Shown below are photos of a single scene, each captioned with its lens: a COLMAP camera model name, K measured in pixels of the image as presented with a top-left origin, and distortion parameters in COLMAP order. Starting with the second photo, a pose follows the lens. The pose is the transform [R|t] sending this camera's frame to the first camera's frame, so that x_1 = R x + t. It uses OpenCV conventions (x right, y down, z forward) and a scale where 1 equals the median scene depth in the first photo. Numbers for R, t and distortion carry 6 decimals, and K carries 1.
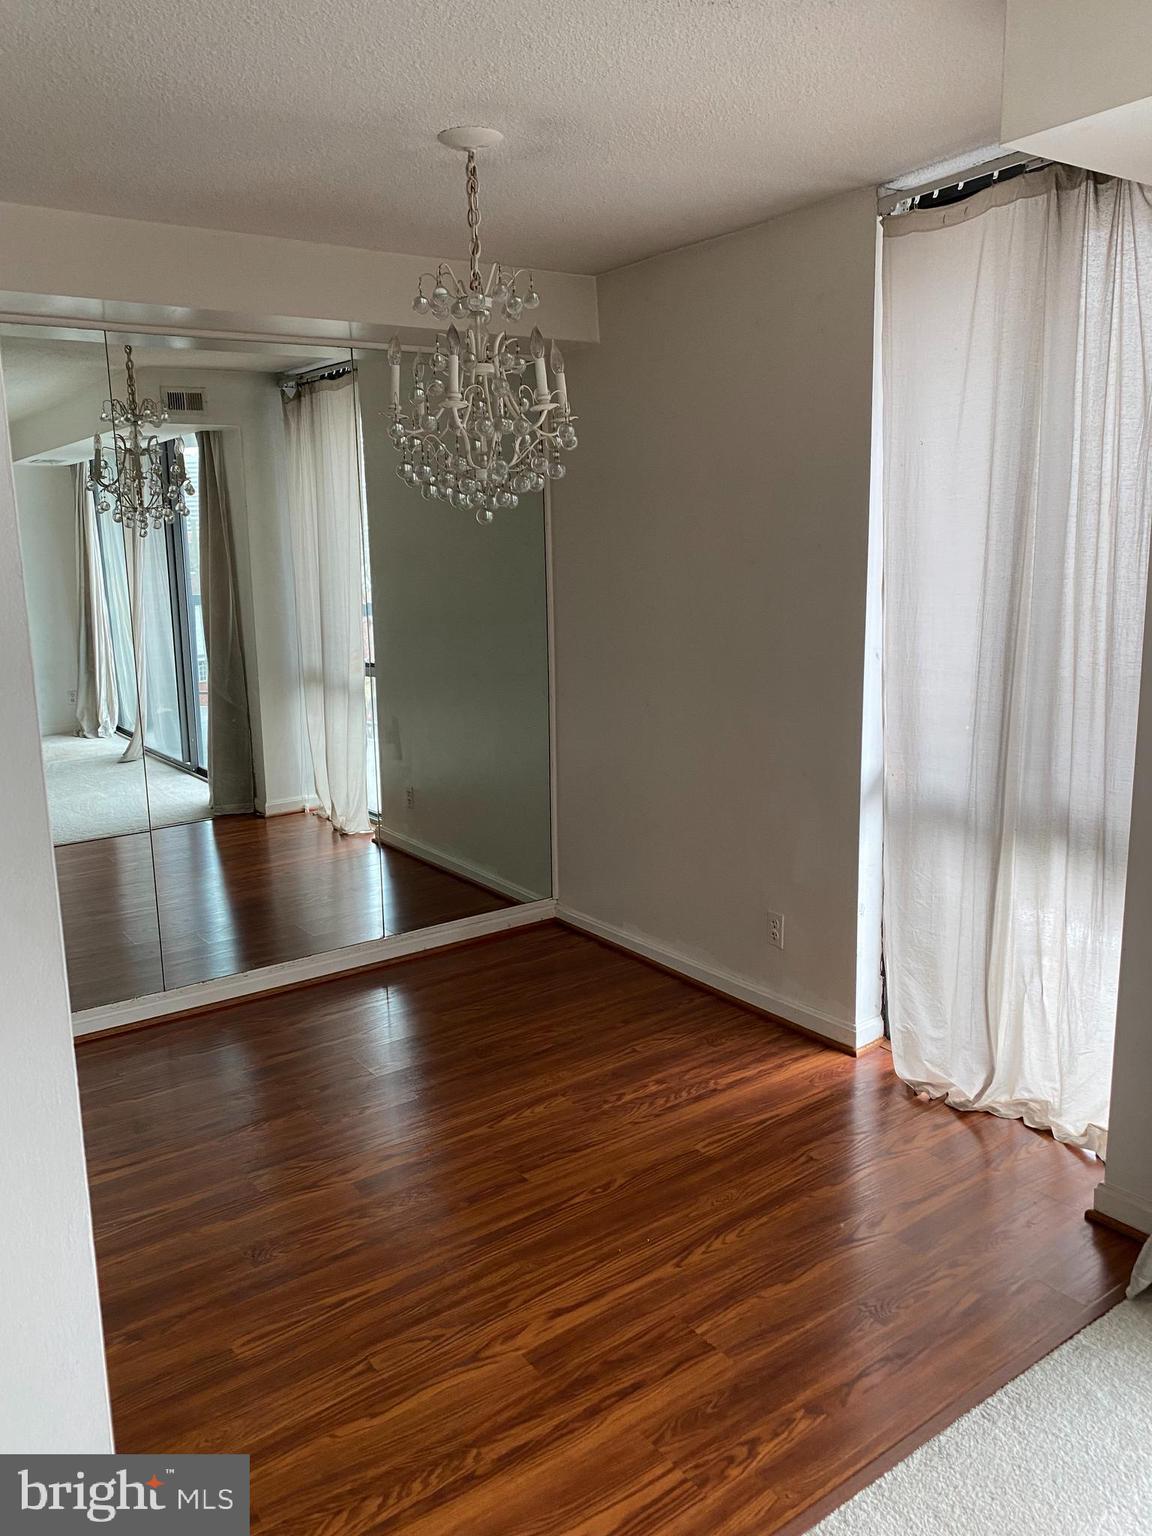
lens RADIAL K [[1179.6, 0, 576.0], [0, 1179.6, 768.0], [0, 0, 1]] dist [0.004767, 0.003492]
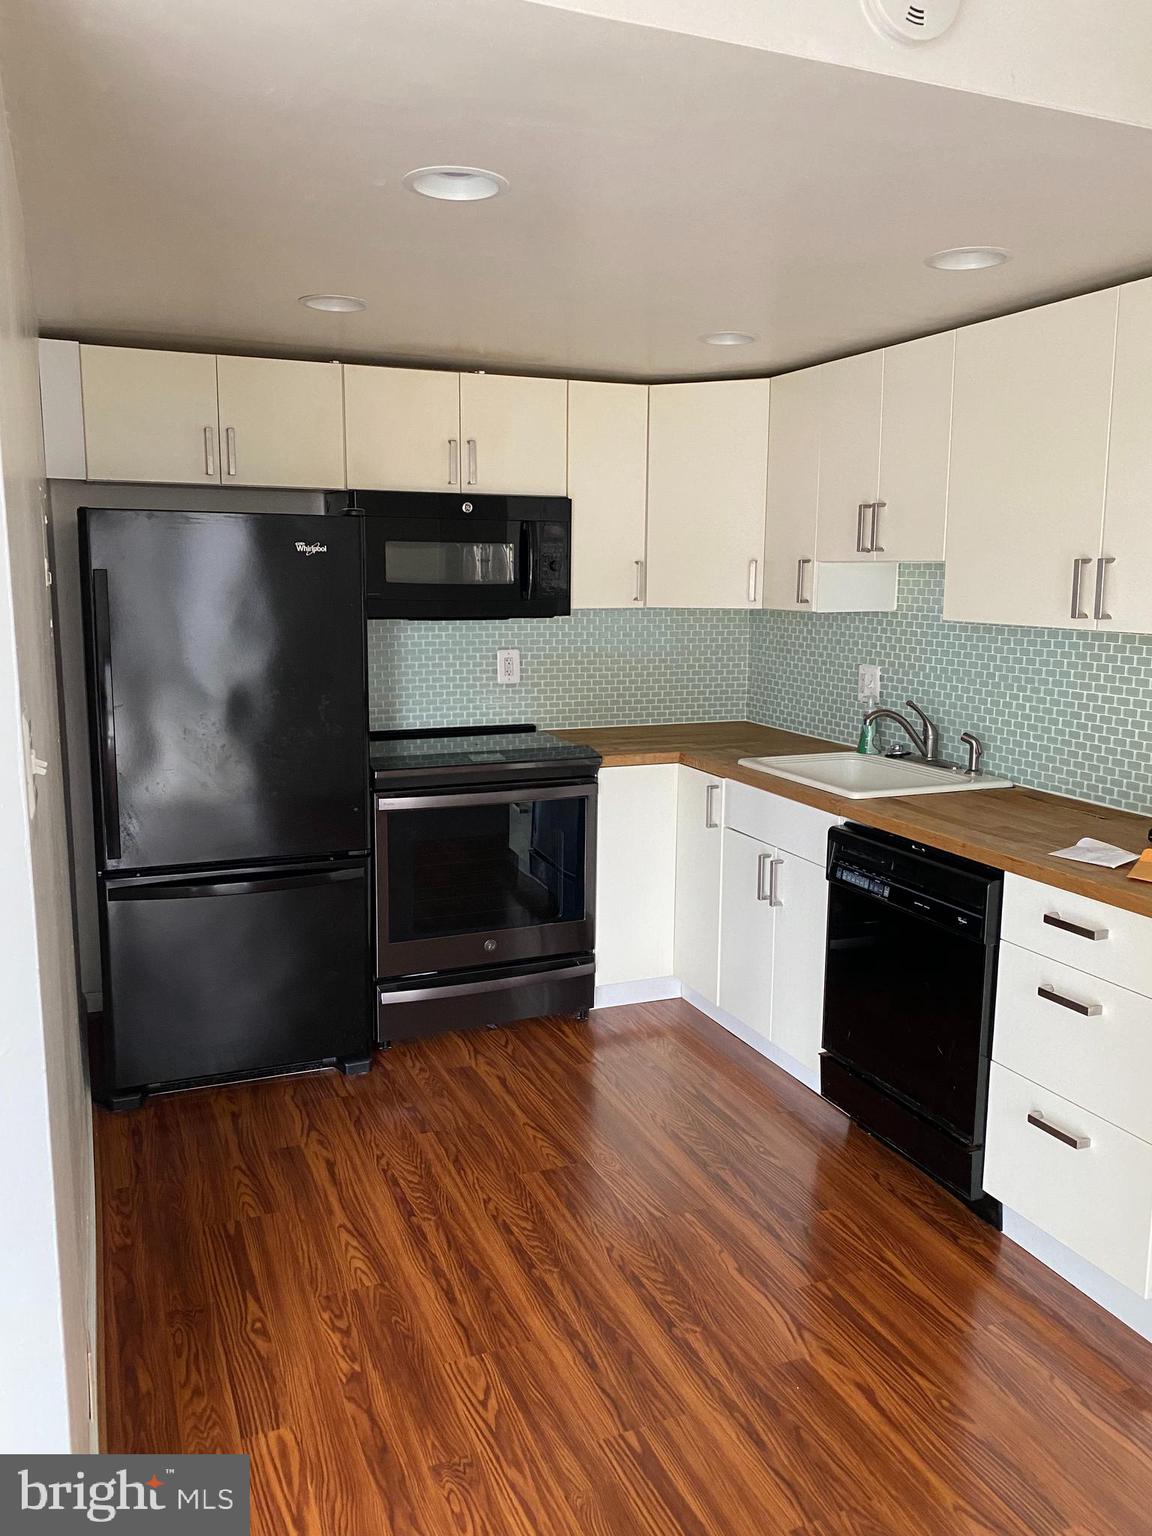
lens RADIAL K [[1179.6, 0, 576.0], [0, 1179.6, 768.0], [0, 0, 1]] dist [0.004767, 0.003492]
pose [[-0.233786, 0.163214, -0.958491, 0.889378], [-0.223424, 0.950411, 0.216333, -0.138887], [0.946269, 0.264726, -0.185727, 0.915997]]
